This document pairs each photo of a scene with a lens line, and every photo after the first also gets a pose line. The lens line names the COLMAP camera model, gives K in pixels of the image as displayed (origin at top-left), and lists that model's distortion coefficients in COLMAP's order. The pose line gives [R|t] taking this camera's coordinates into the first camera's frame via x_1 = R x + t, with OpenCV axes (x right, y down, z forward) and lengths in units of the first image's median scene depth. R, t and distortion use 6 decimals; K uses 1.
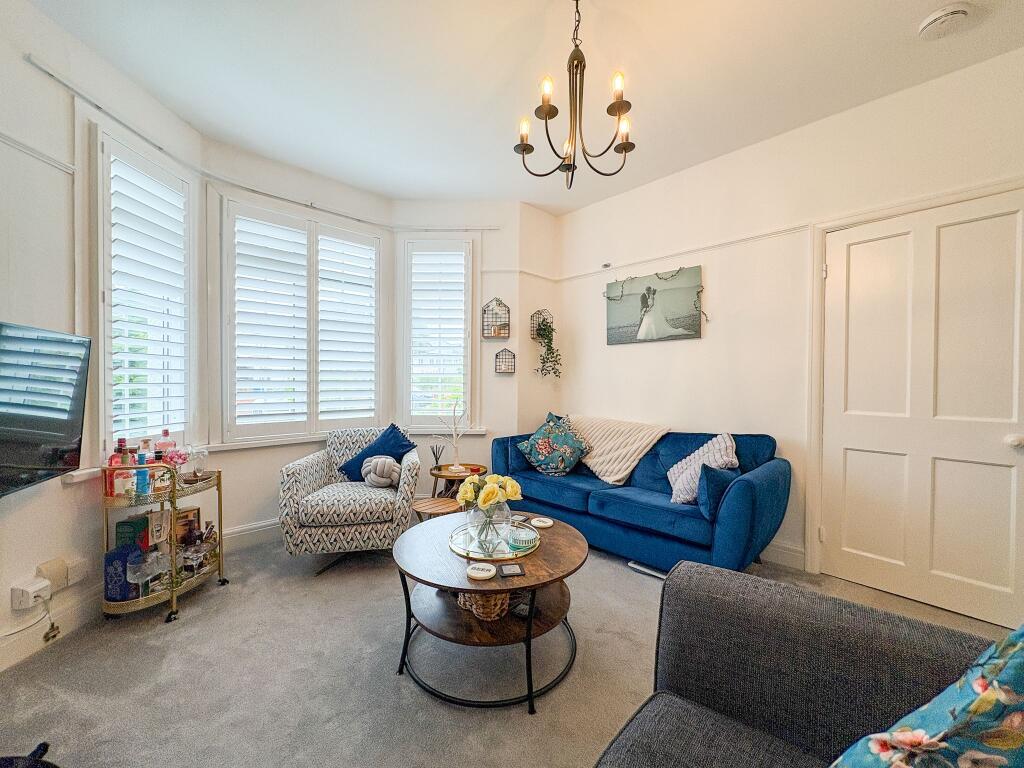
lens RADIAL K [[407.5, 0, 510.1], [0, 407.5, 385.3], [0, 0, 1]] dist [0.000978, -0.000060]
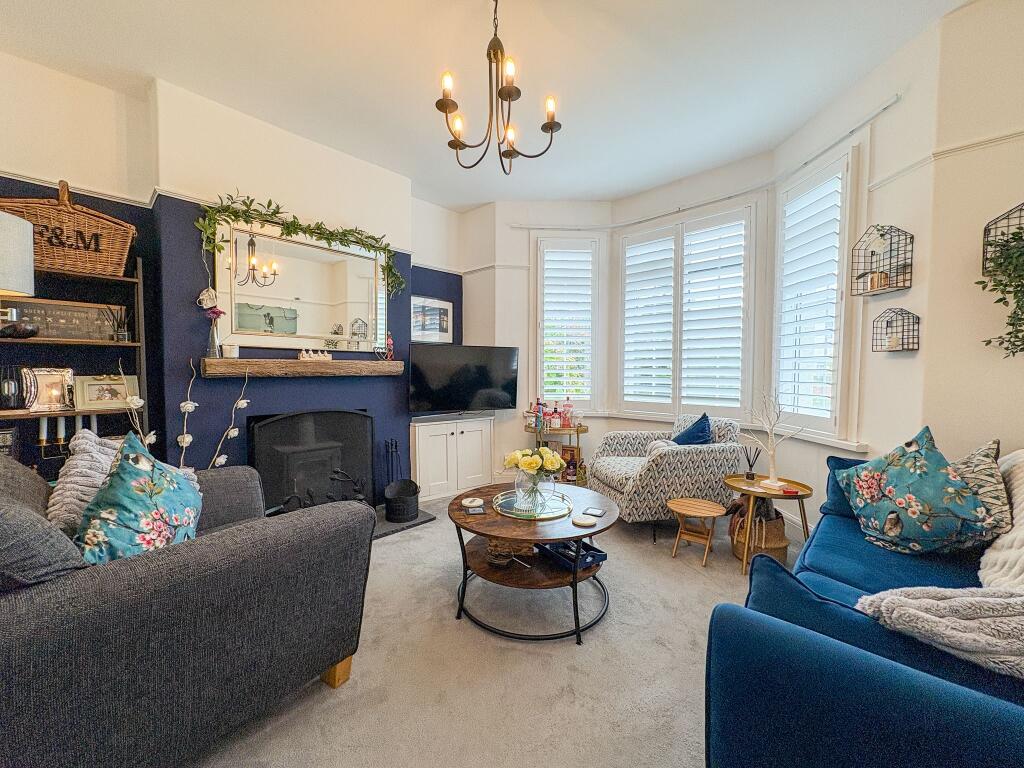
lens RADIAL K [[407.5, 0, 510.0], [0, 407.5, 381.3], [0, 0, 1]] dist [0.000978, -0.000060]
pose [[0.039344, 0.023741, -0.998944, 0.601519], [-0.015398, 0.999613, 0.023150, 0.006118], [0.999107, 0.014471, 0.039694, 0.492811]]
